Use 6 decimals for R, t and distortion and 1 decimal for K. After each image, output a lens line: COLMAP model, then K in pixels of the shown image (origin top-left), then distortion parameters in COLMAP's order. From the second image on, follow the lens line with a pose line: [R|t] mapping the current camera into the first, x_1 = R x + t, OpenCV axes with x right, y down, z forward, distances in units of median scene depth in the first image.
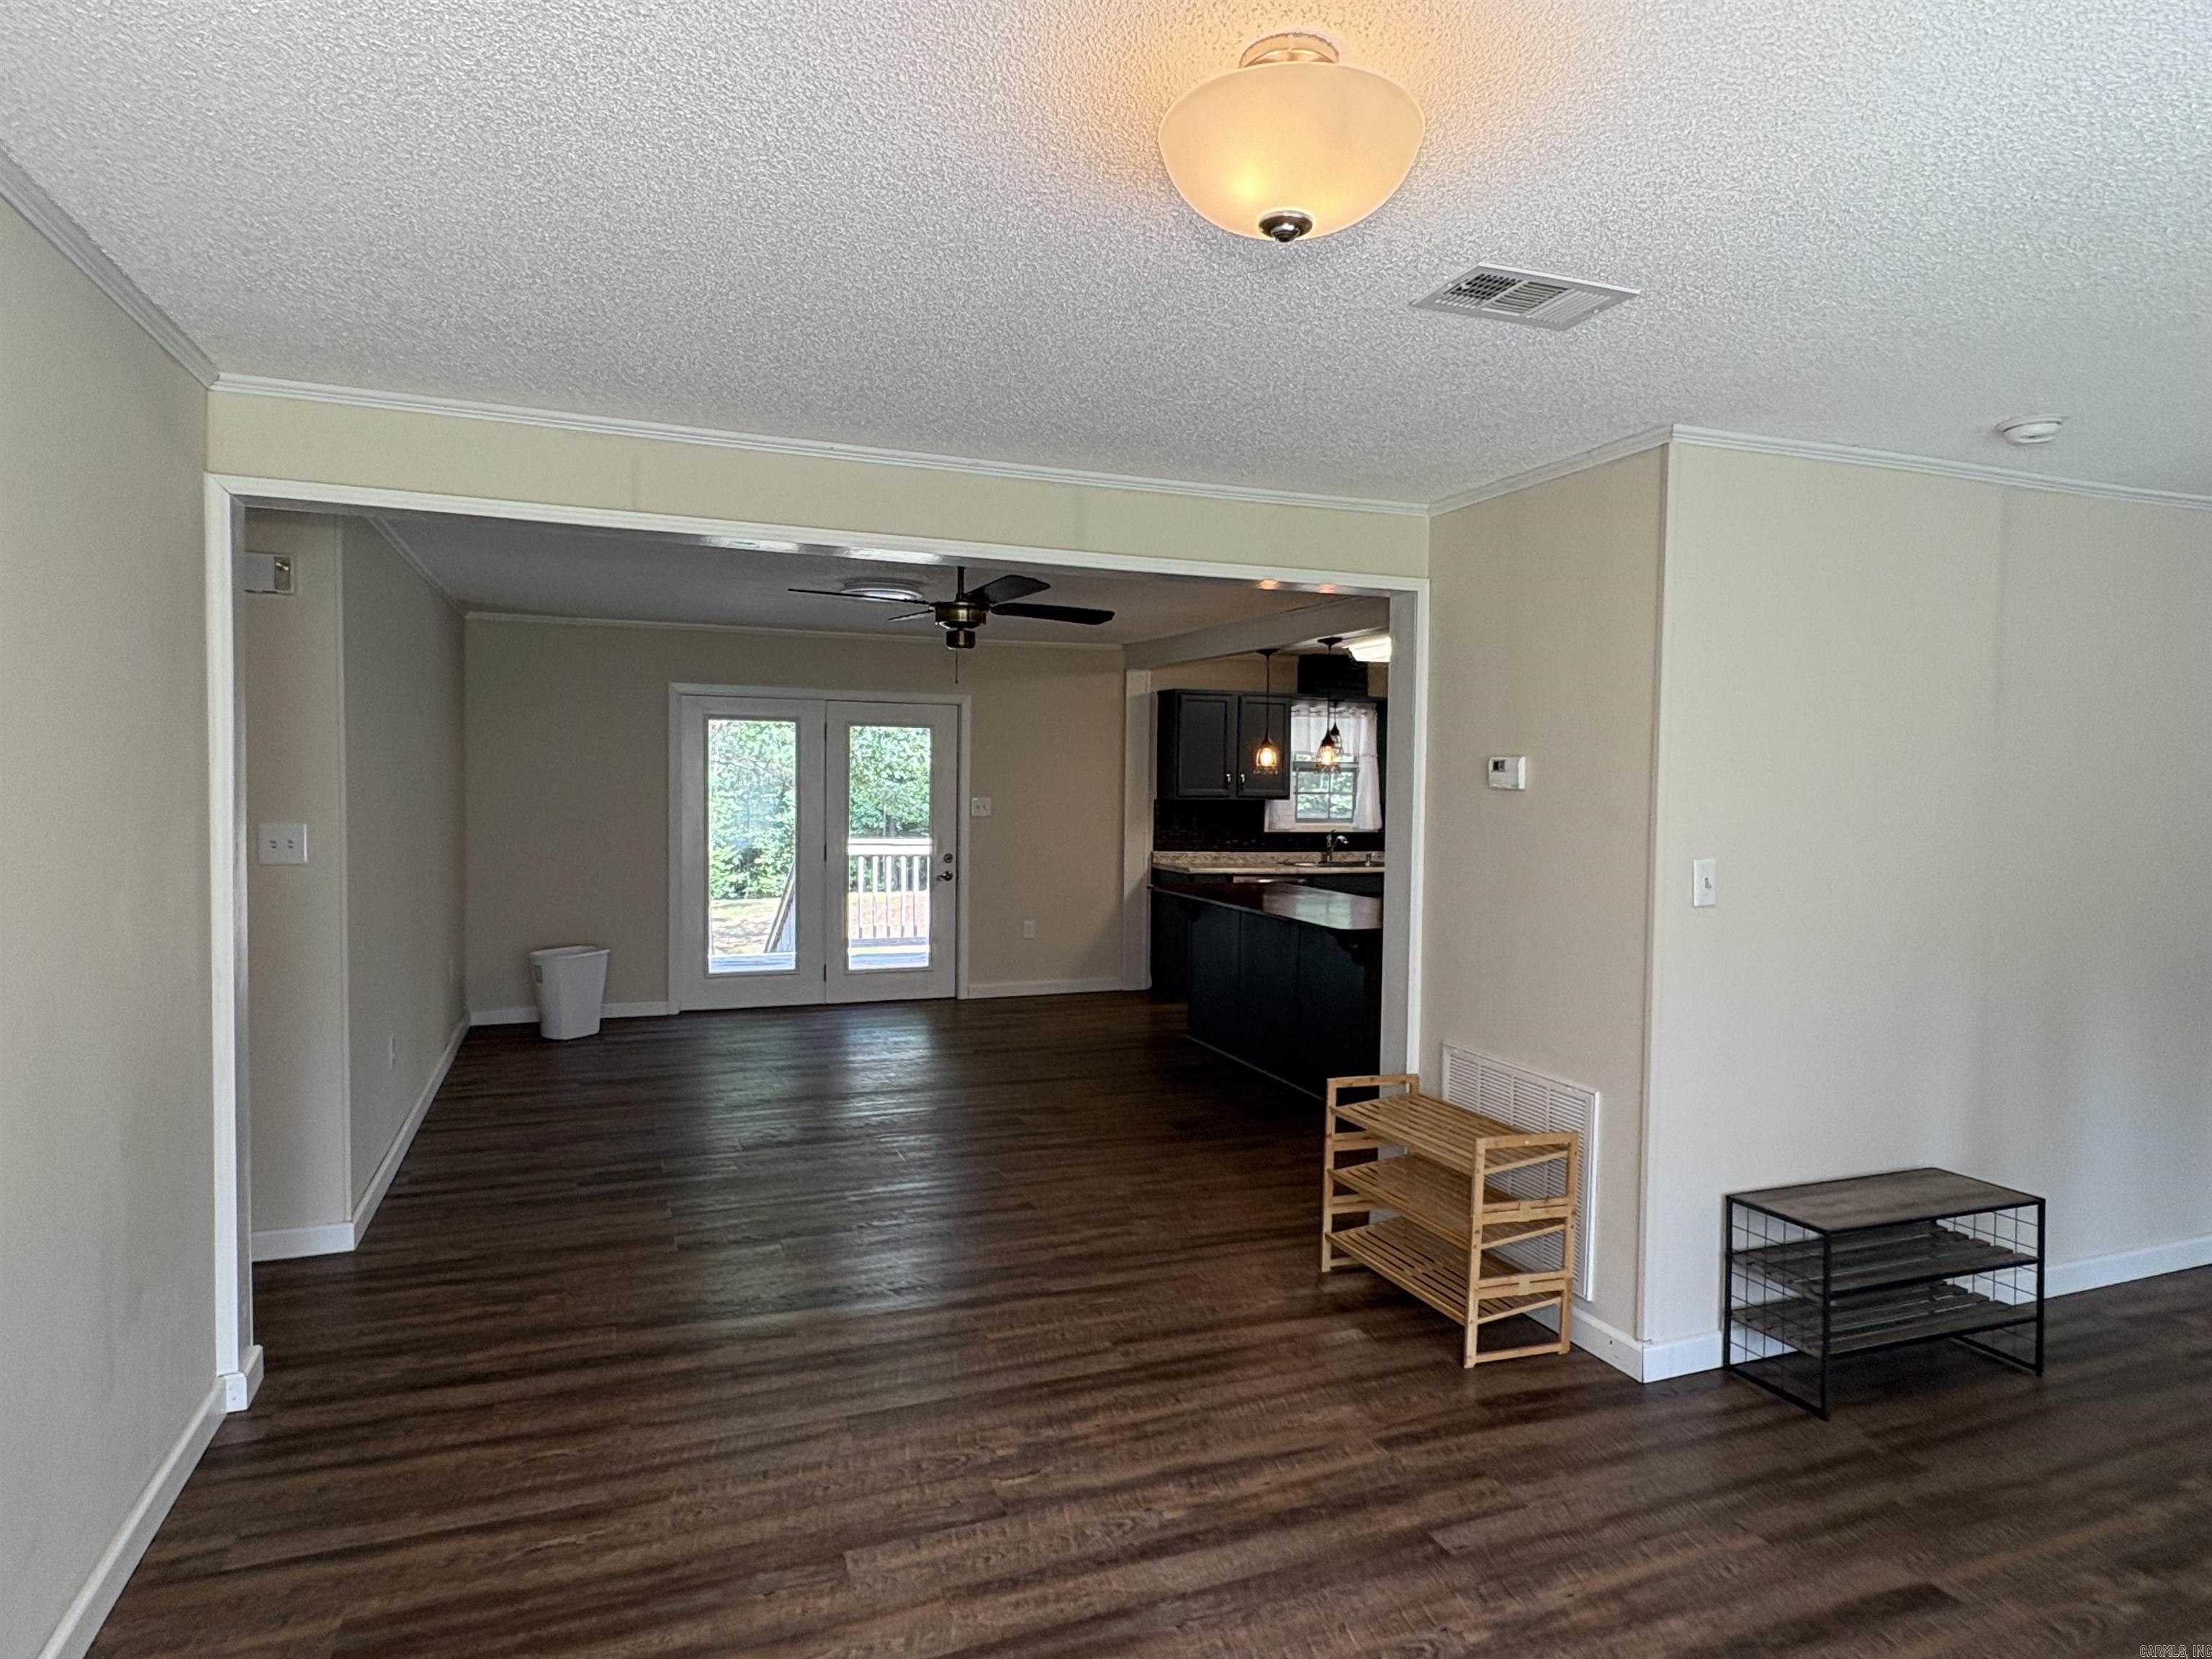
lens RADIAL K [[1262.0, 0, 1106.0], [0, 1262.0, 829.5], [0, 0, 1]] dist [-0.000827, -0.000030]
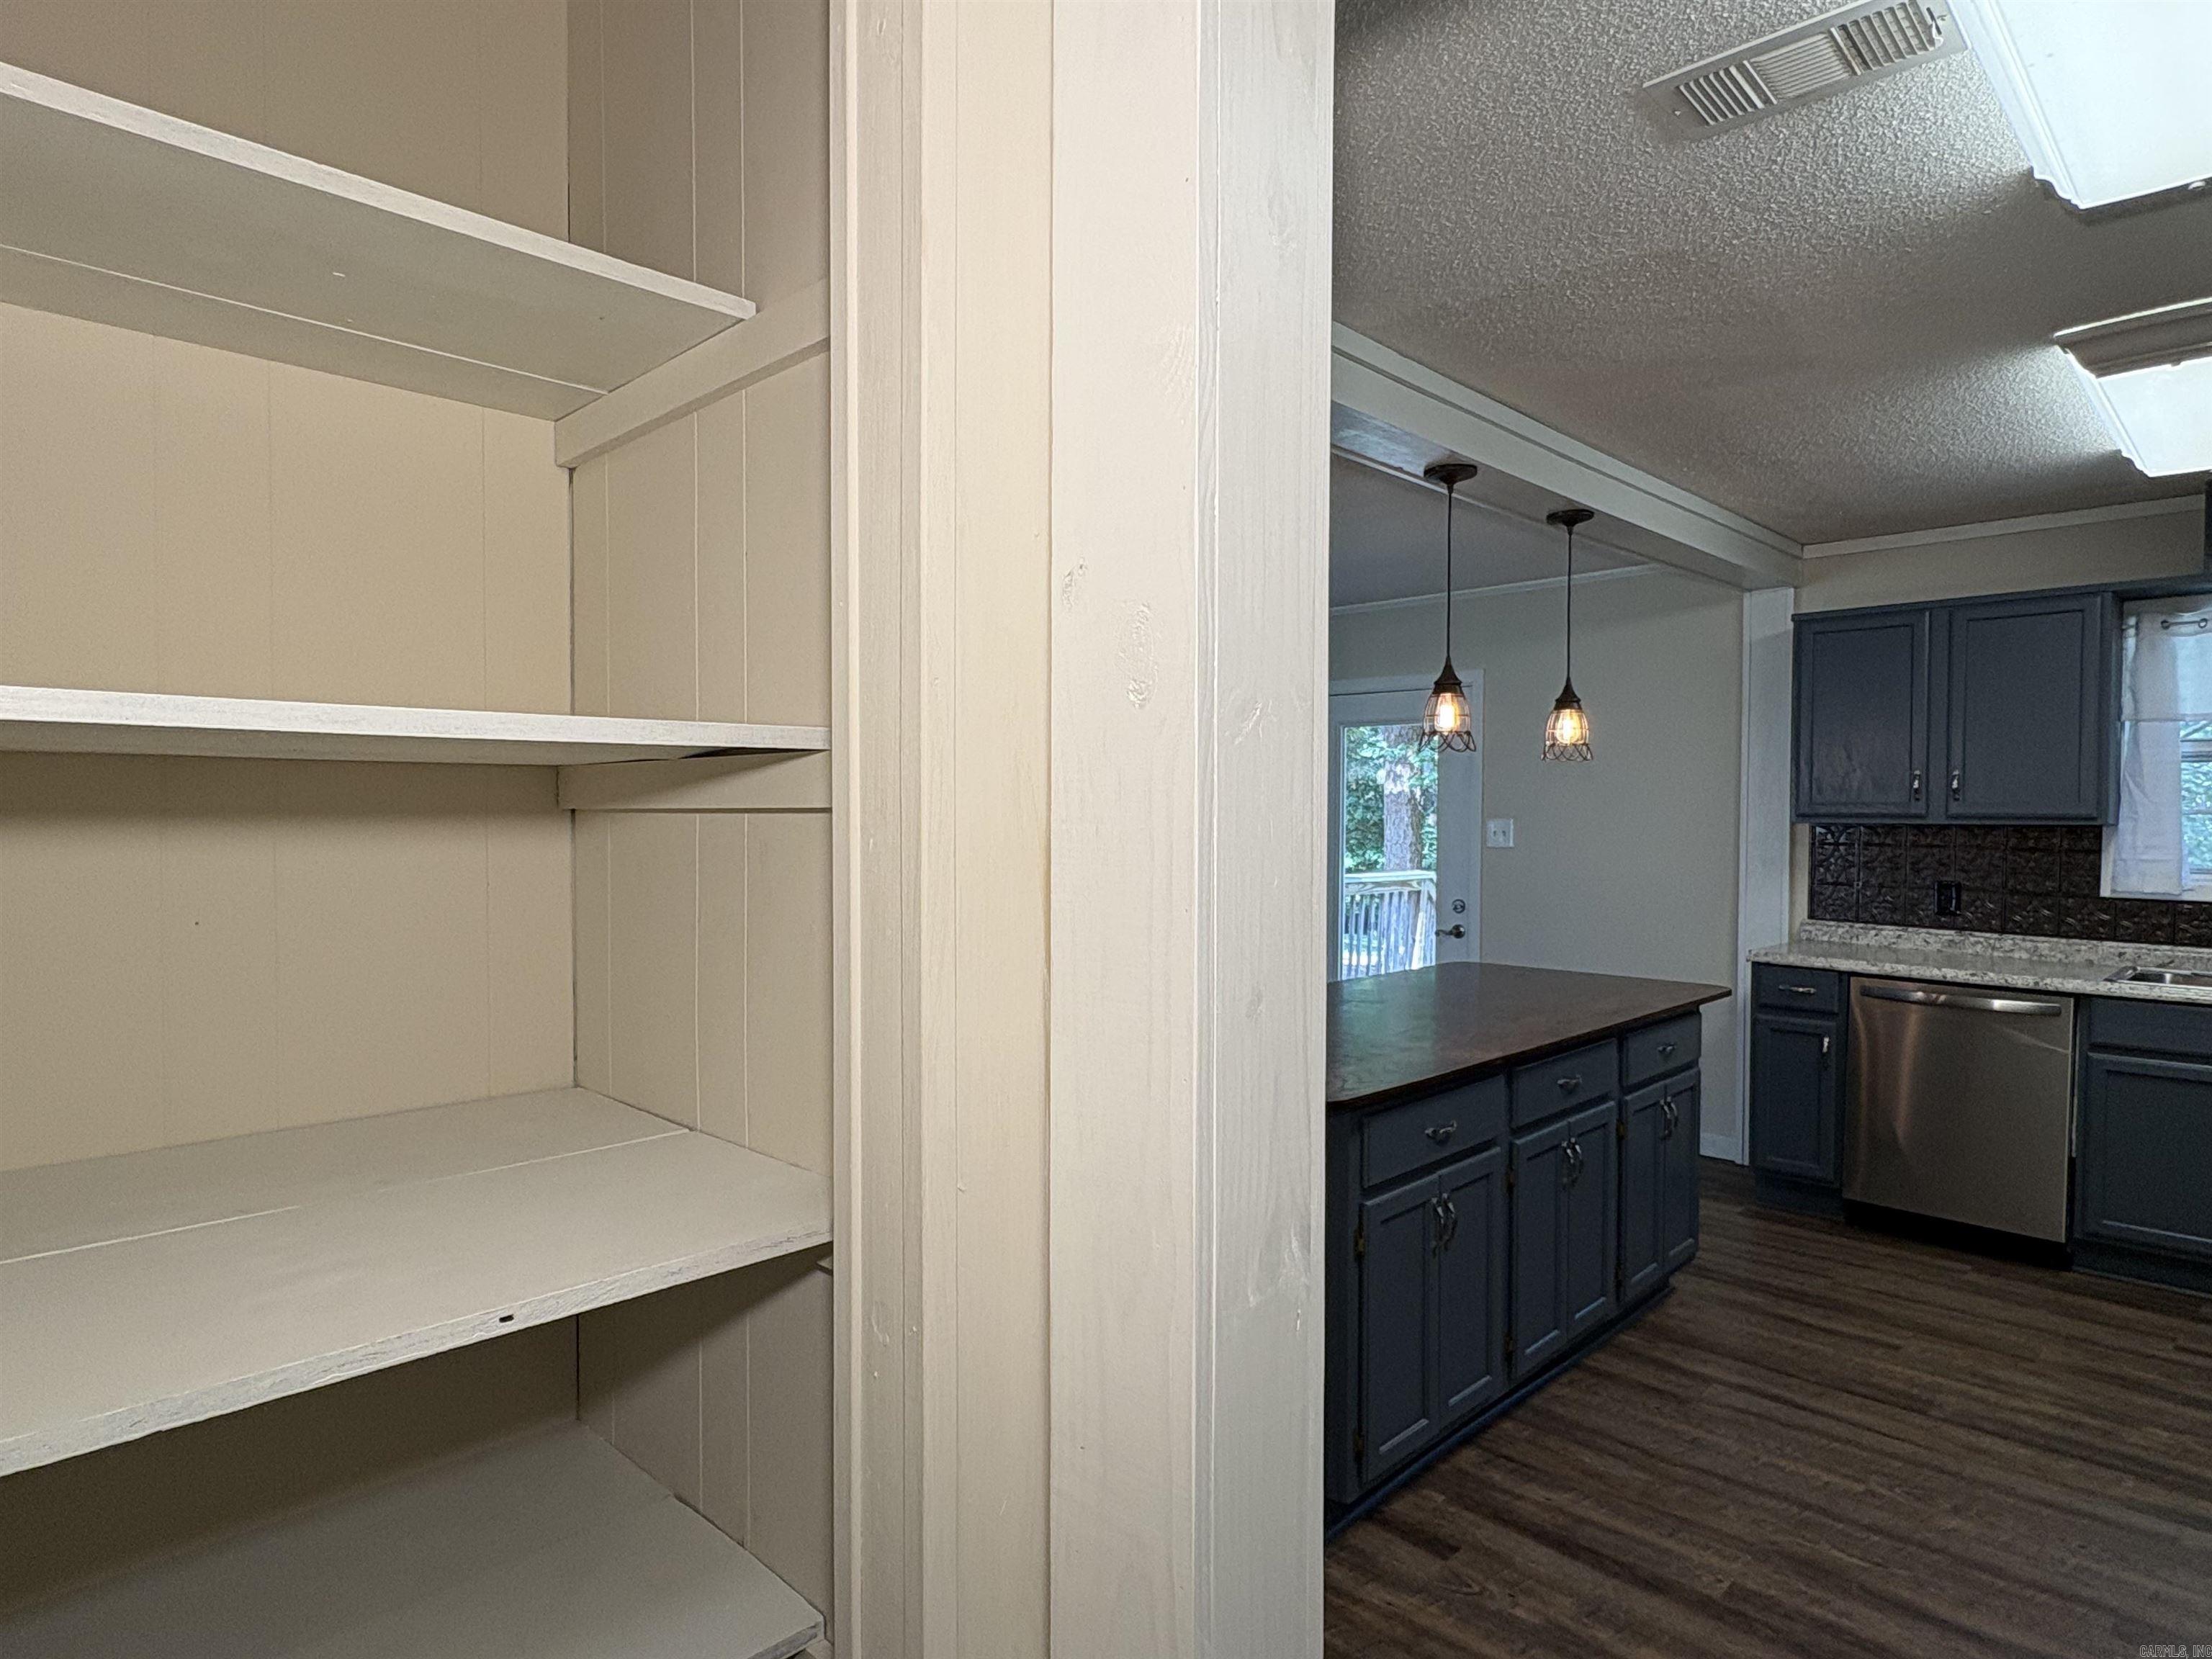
lens RADIAL K [[1262.0, 0, 1106.0], [0, 1262.0, 829.5], [0, 0, 1]] dist [-0.000827, -0.000030]
pose [[0.404153, 0.005192, -0.914677, 0.471053], [-0.033631, 0.999392, -0.009187, -0.007316], [0.914073, 0.034475, 0.404082, 0.582894]]
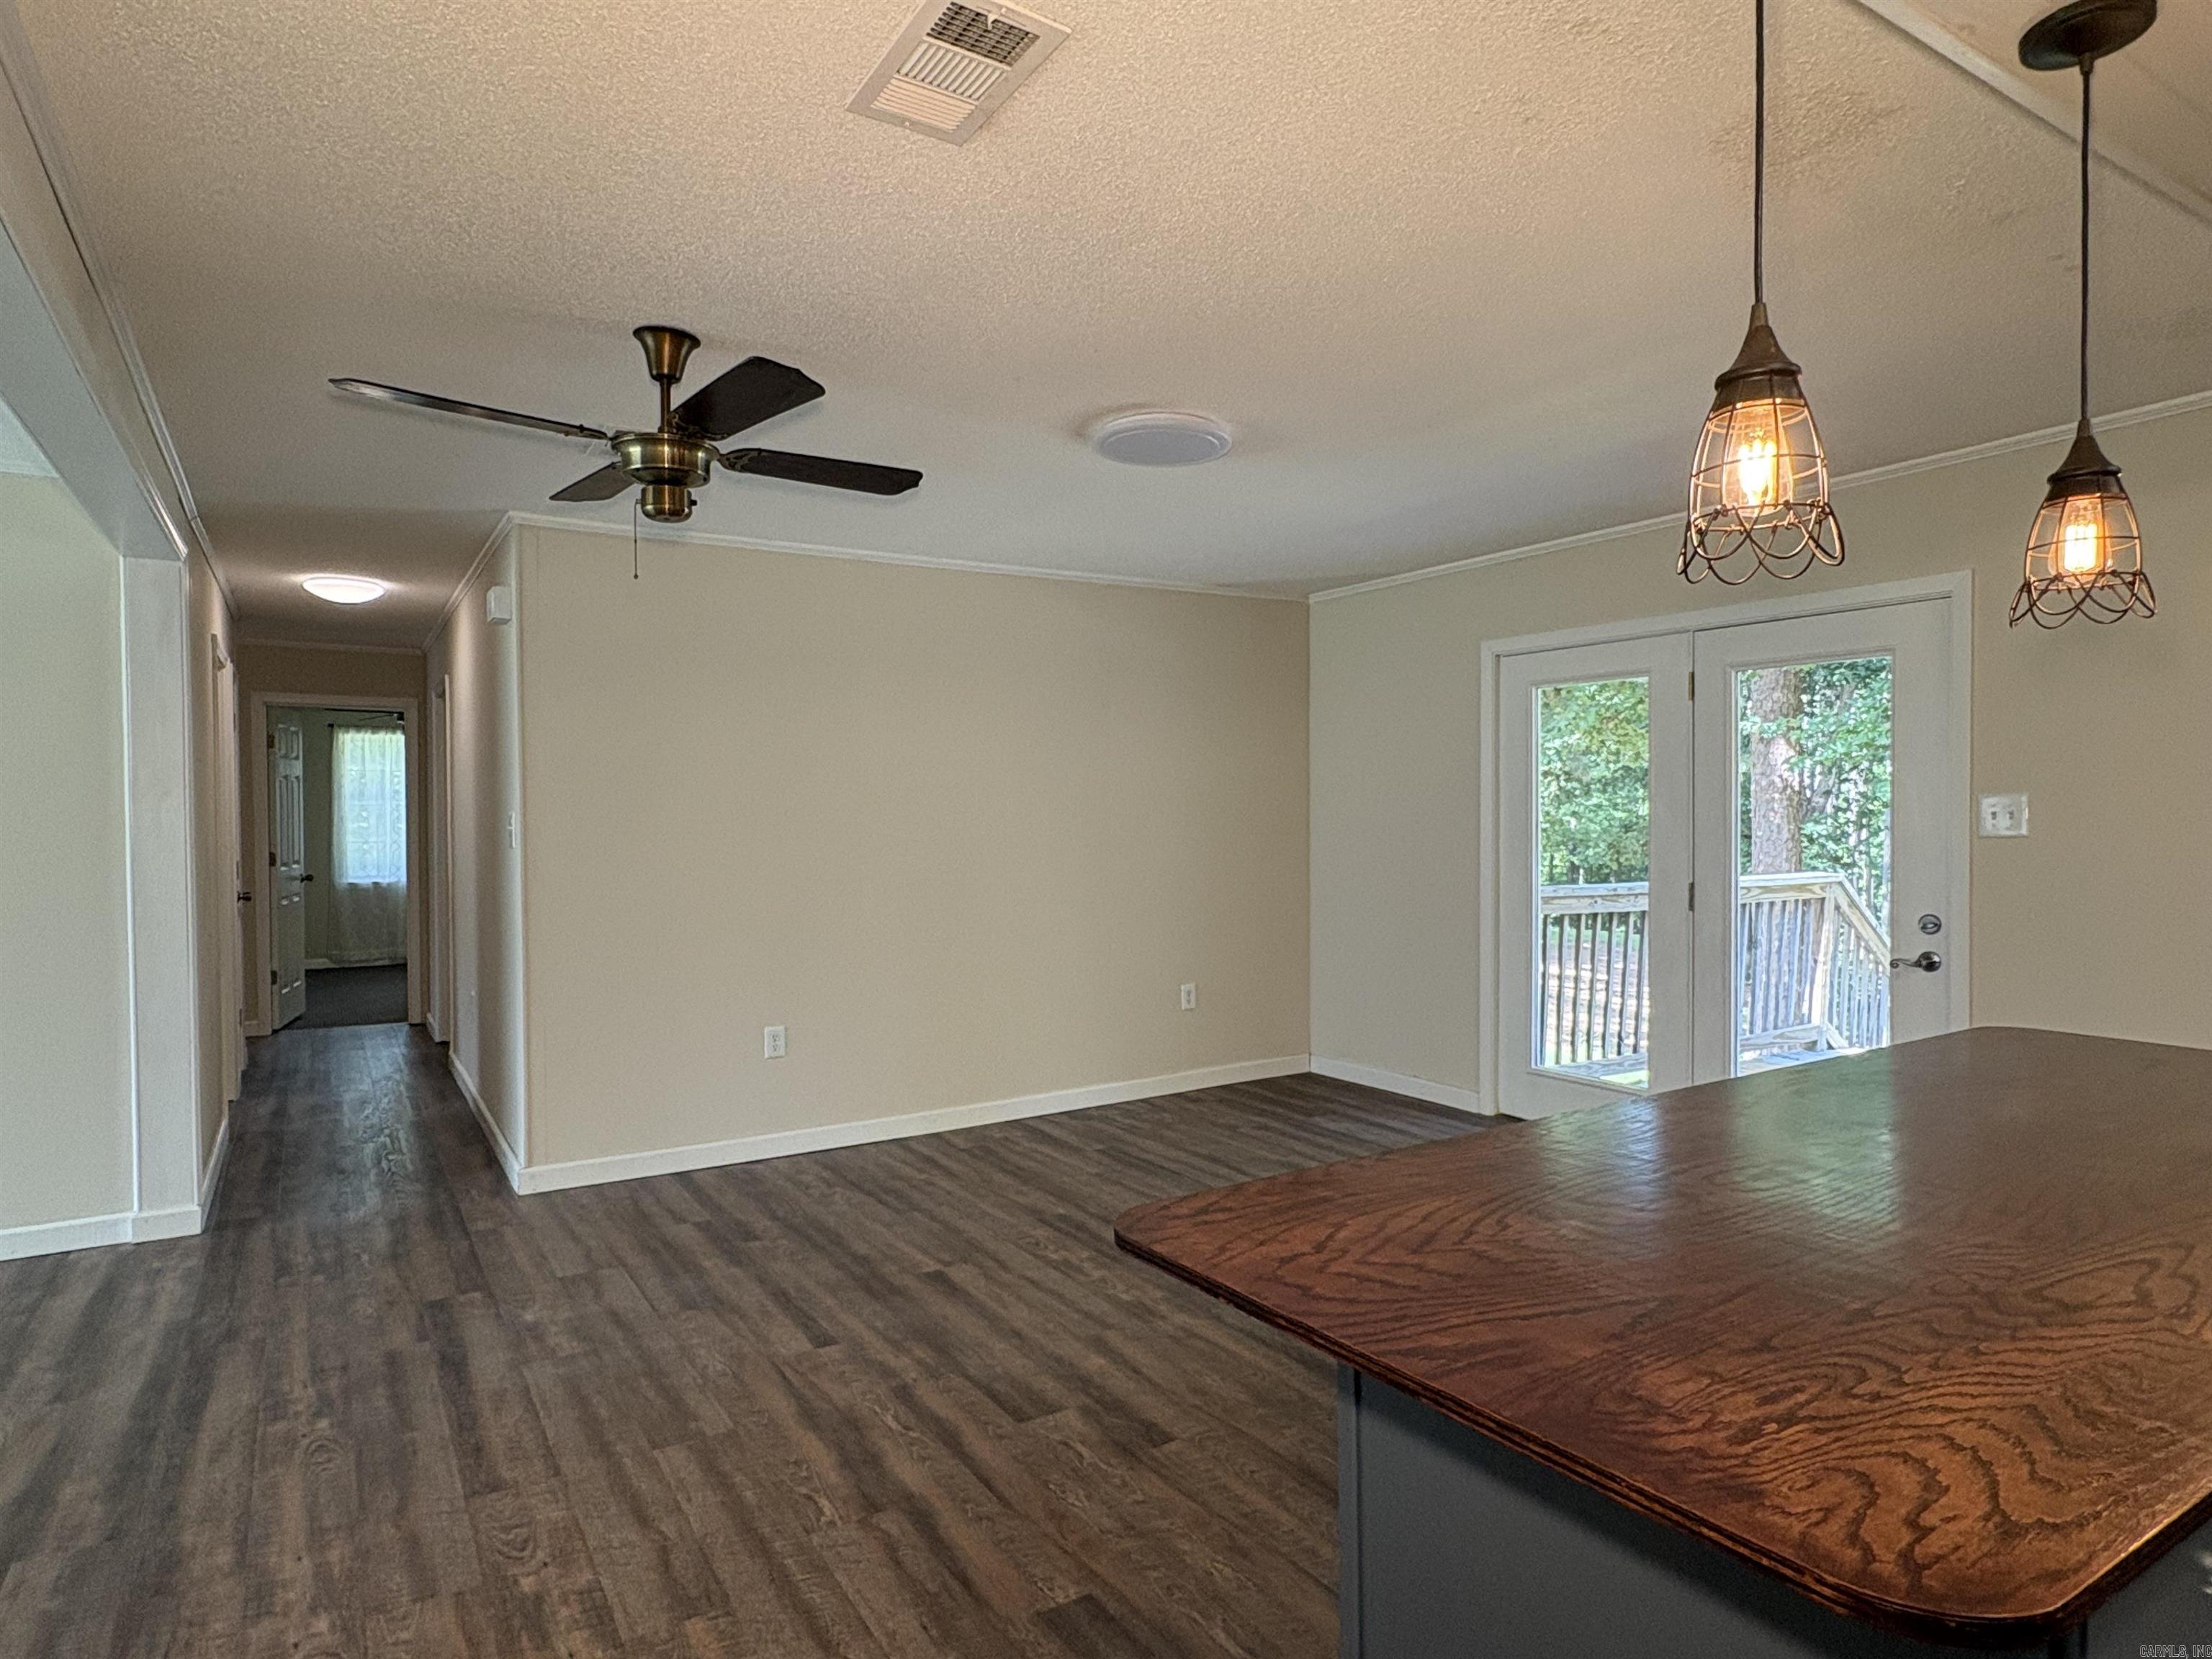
lens RADIAL K [[1262.0, 0, 1106.0], [0, 1262.0, 829.5], [0, 0, 1]] dist [-0.000827, -0.000030]
pose [[0.172281, 0.001942, -0.985046, 0.310817], [-0.027218, 0.999626, -0.002789, -0.003258], [0.984672, 0.027291, 0.172270, 0.665525]]
